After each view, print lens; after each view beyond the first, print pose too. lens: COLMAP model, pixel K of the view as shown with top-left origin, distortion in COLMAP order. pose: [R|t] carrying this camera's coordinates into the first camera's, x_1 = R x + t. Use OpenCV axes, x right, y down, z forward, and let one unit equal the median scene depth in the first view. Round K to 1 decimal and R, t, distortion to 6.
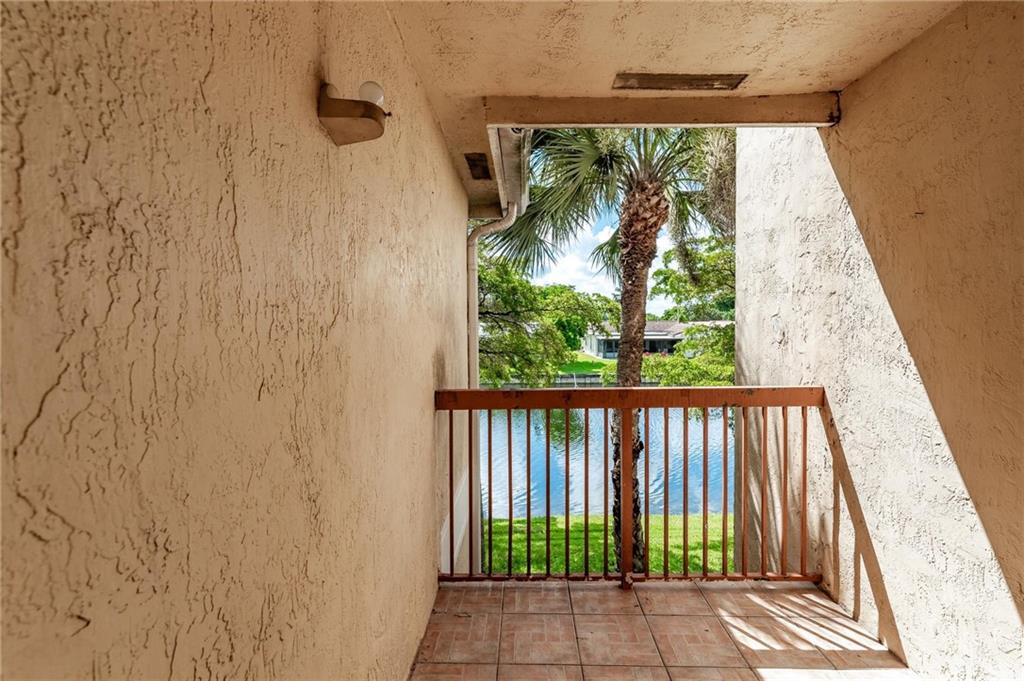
lens RADIAL K [[496.5, 0, 513.0], [0, 496.5, 326.2], [0, 0, 1]] dist [0.000820, 0.000032]
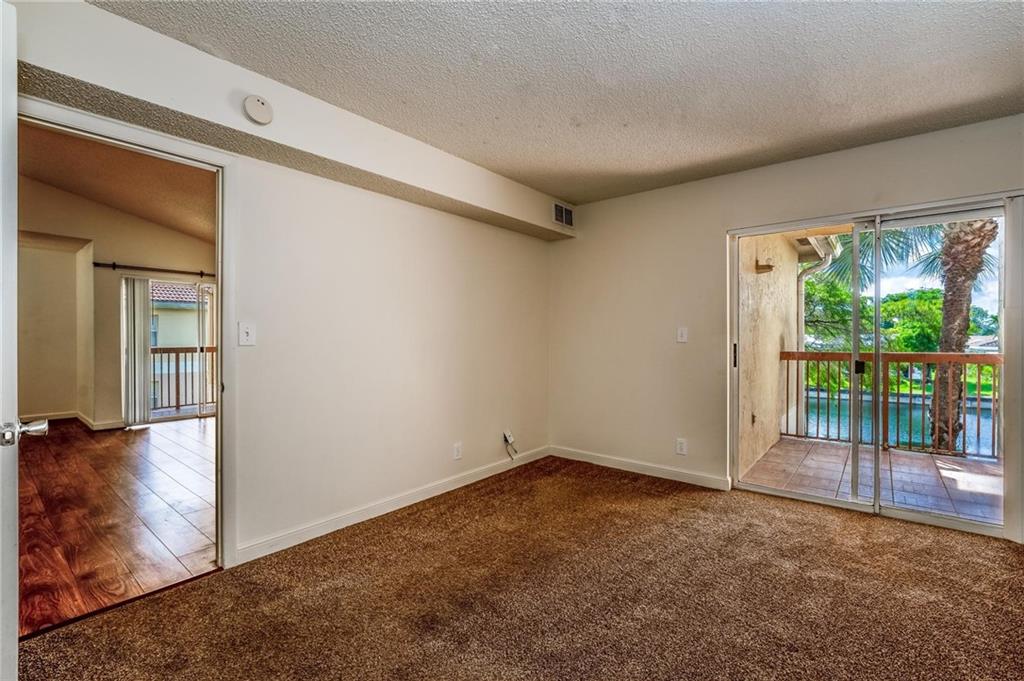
lens RADIAL K [[449.9, 0, 512.0], [0, 449.9, 340.5], [0, 0, 1]] dist [-0.019403, 0.000267]
pose [[0.788080, 0.010989, -0.615475, 0.053759], [-0.007025, 0.999936, 0.008859, 0.027021], [0.615533, -0.002658, 0.788107, -0.544595]]
